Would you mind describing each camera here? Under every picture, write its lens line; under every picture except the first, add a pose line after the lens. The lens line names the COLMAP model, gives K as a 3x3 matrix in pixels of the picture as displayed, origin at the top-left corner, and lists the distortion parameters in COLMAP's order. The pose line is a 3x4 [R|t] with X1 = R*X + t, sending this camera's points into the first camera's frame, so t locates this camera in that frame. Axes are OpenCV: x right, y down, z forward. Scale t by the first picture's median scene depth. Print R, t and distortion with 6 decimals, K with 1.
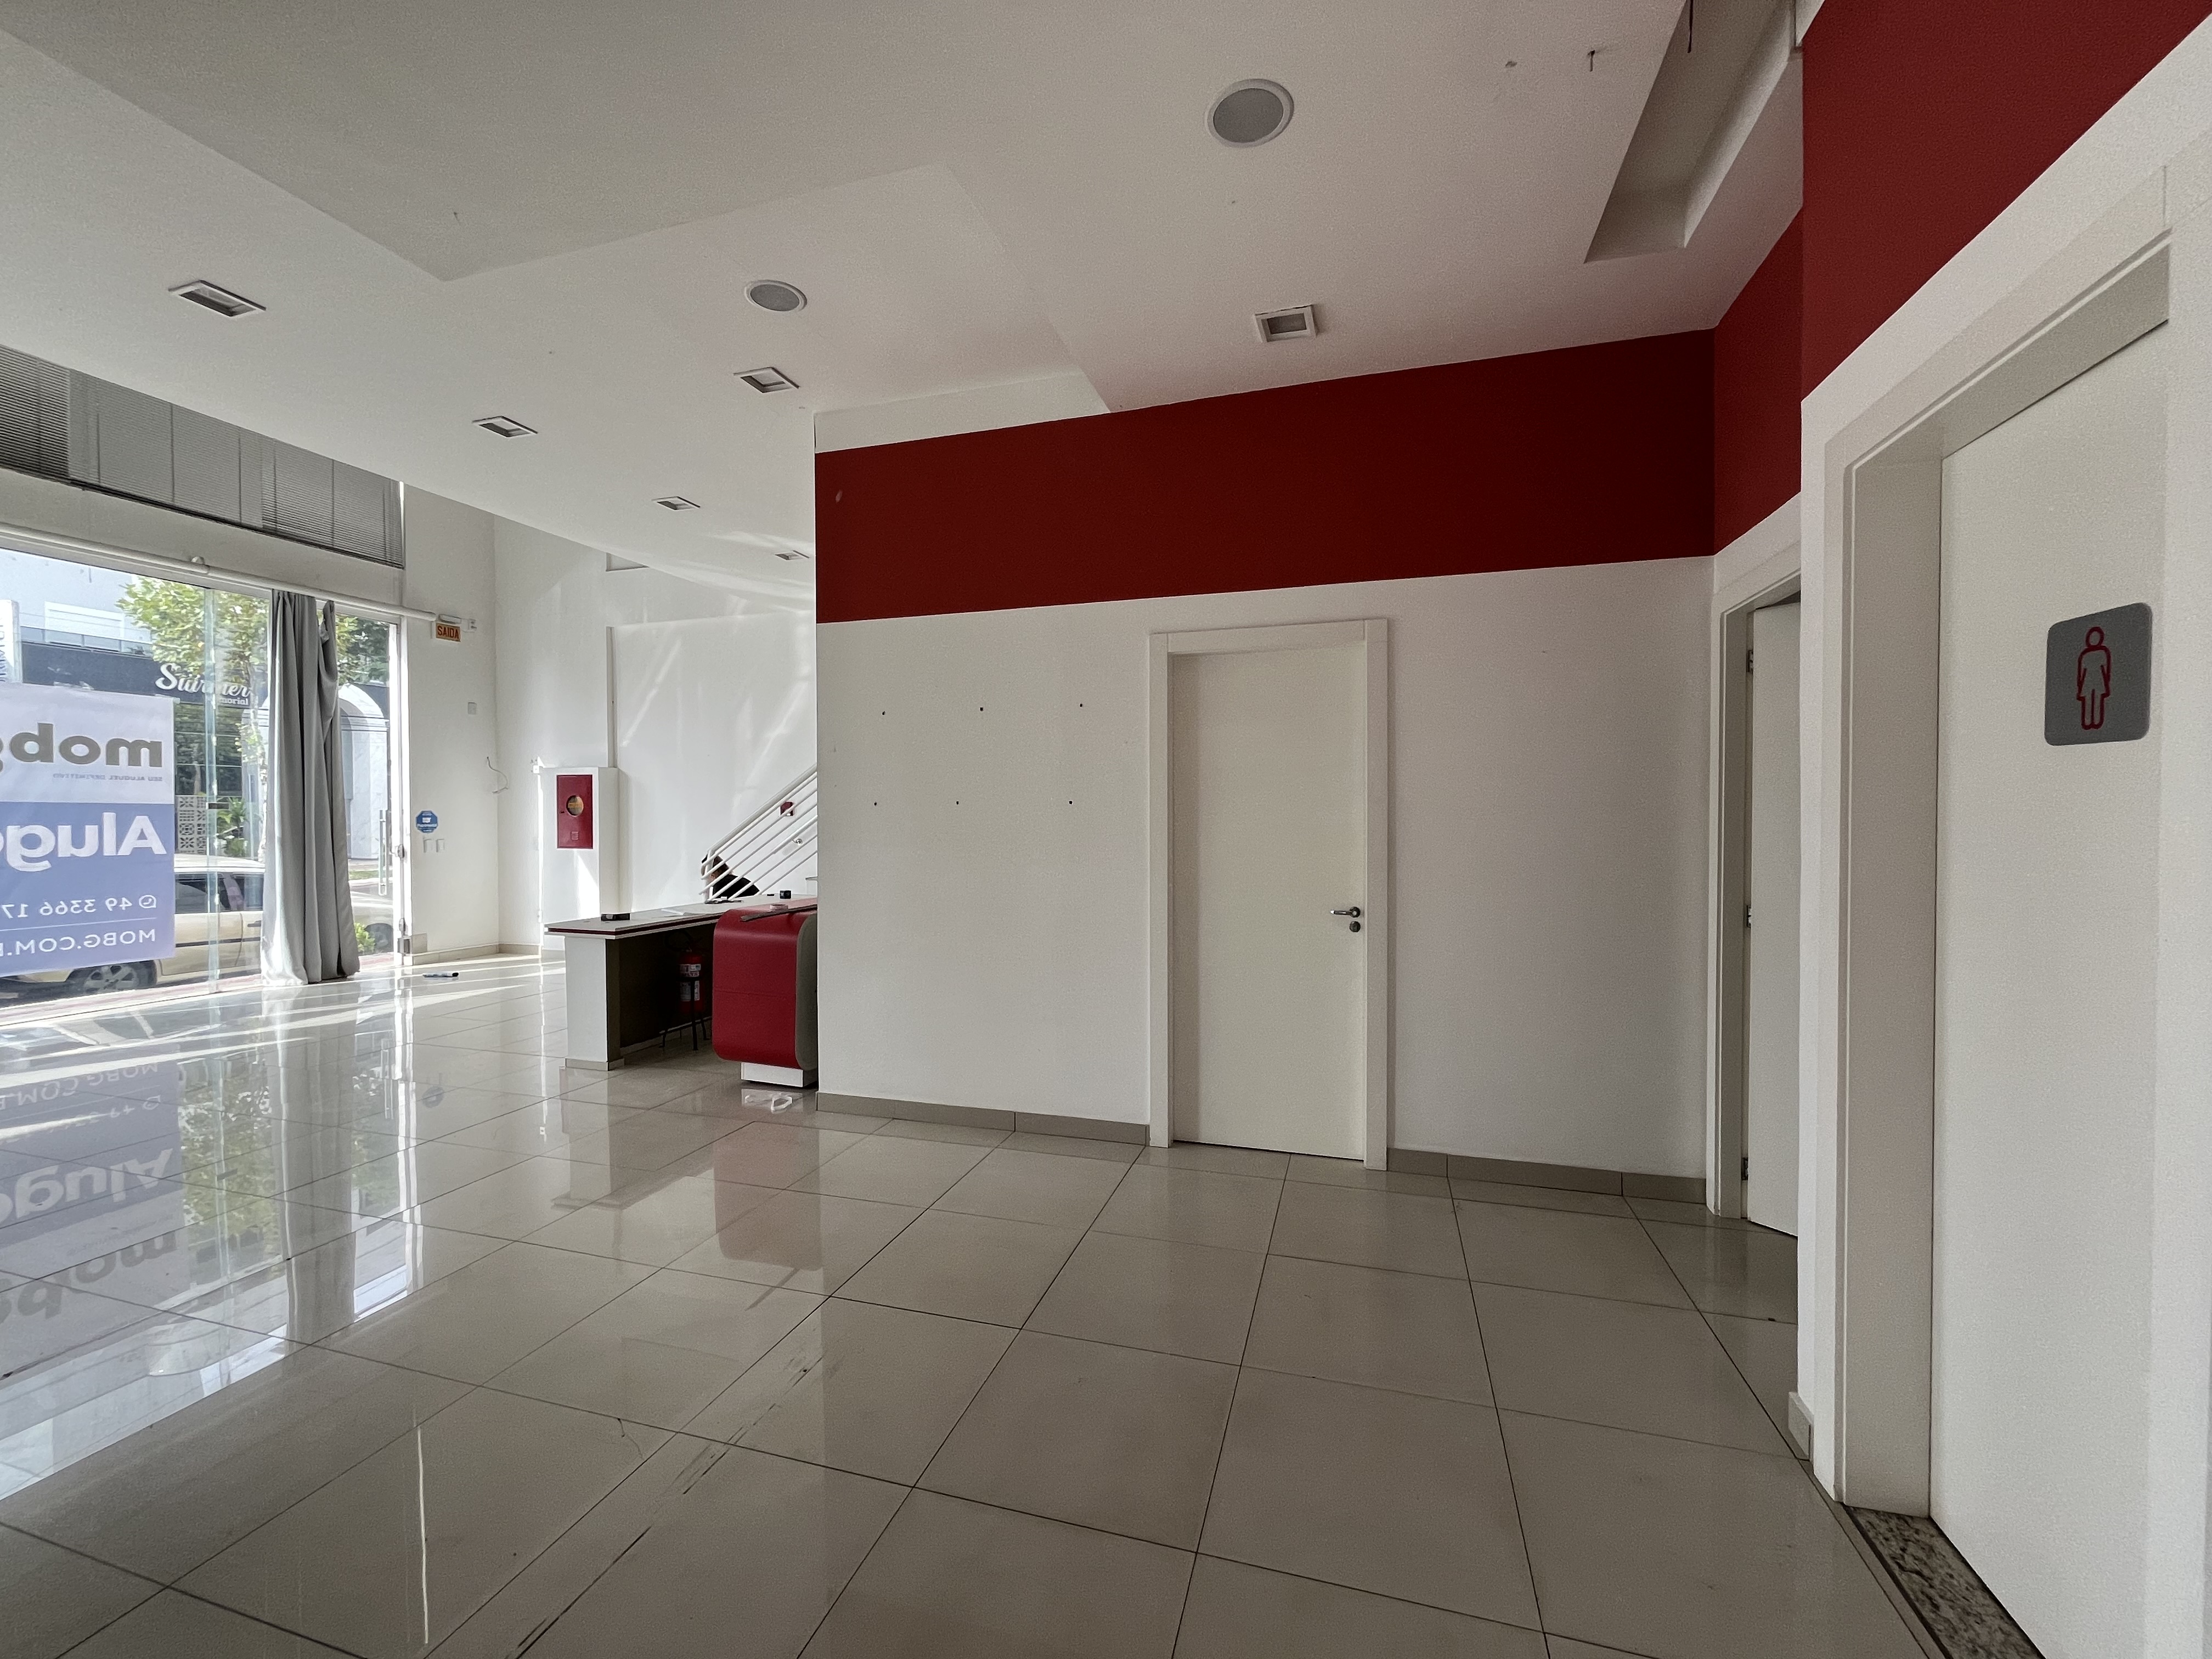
lens RADIAL K [[895.1, 0, 1103.2], [0, 895.1, 825.1], [0, 0, 1]] dist [-0.001281, -0.000404]
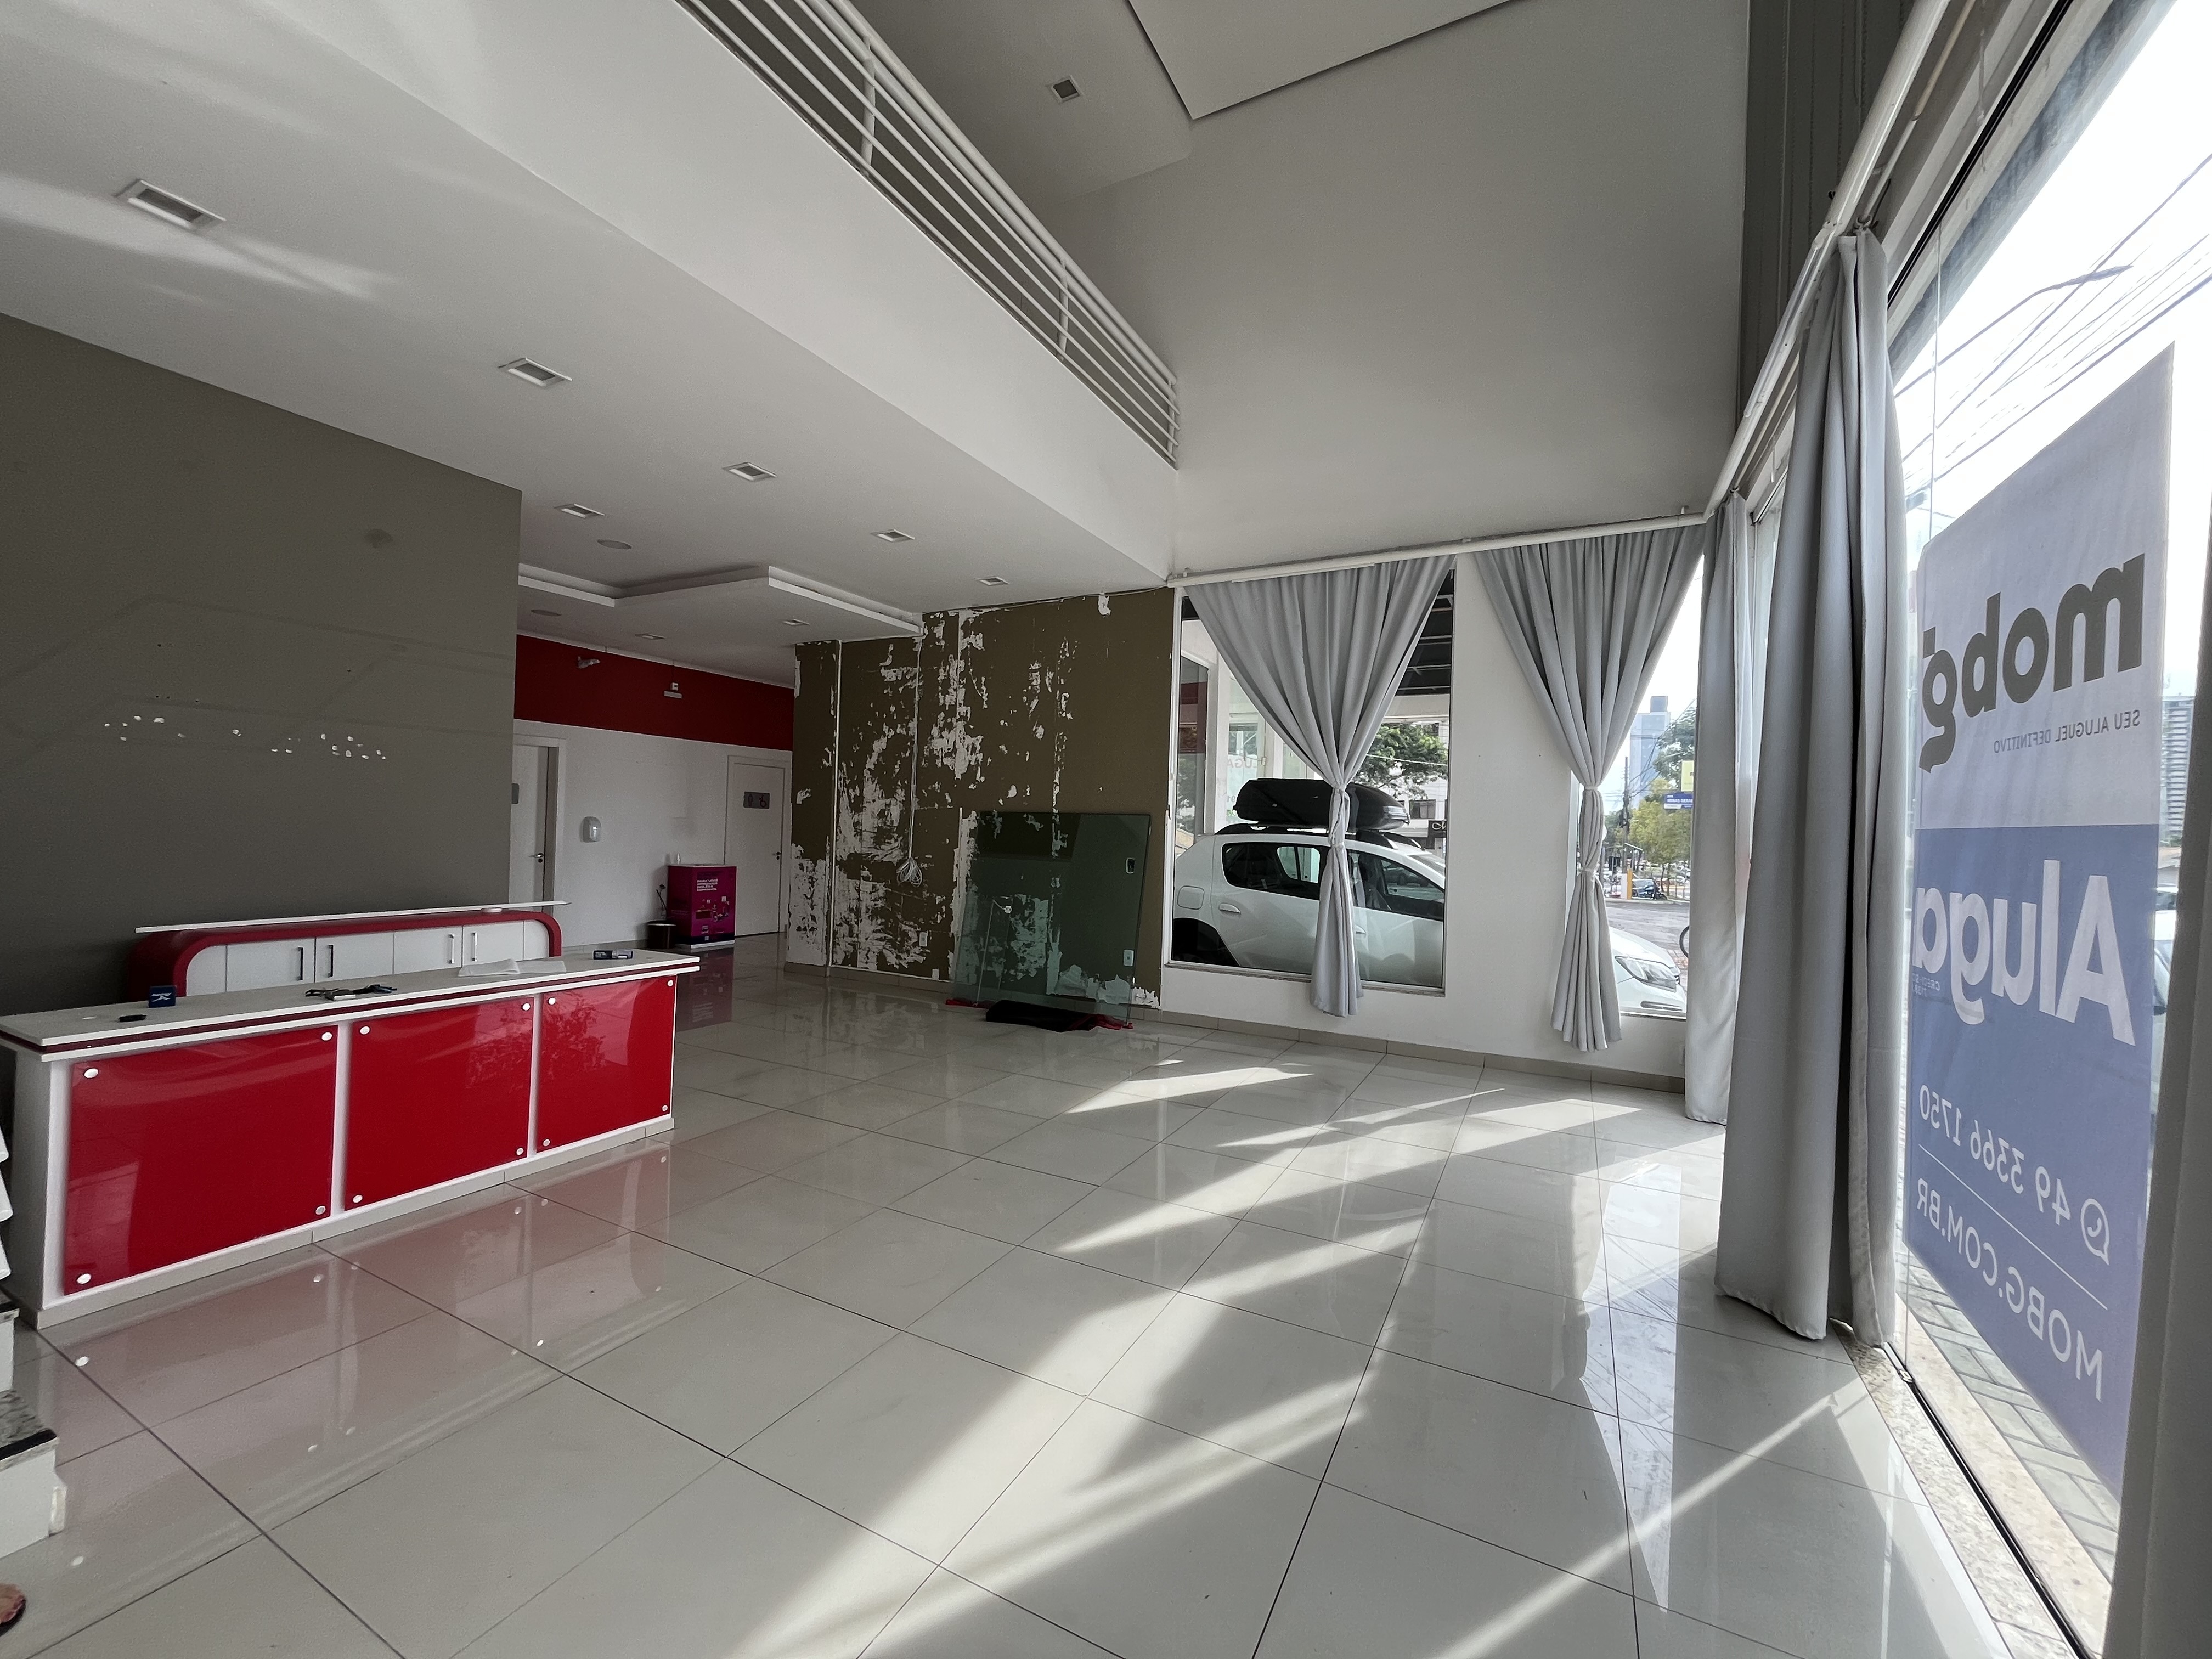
lens RADIAL K [[895.1, 0, 1103.2], [0, 895.1, 825.1], [0, 0, 1]] dist [-0.001281, -0.000404]
pose [[-0.980631, -0.023192, 0.194488, -0.760510], [-0.021313, 0.999704, 0.011750, -0.018726], [-0.194703, 0.007378, -0.980834, 1.145833]]
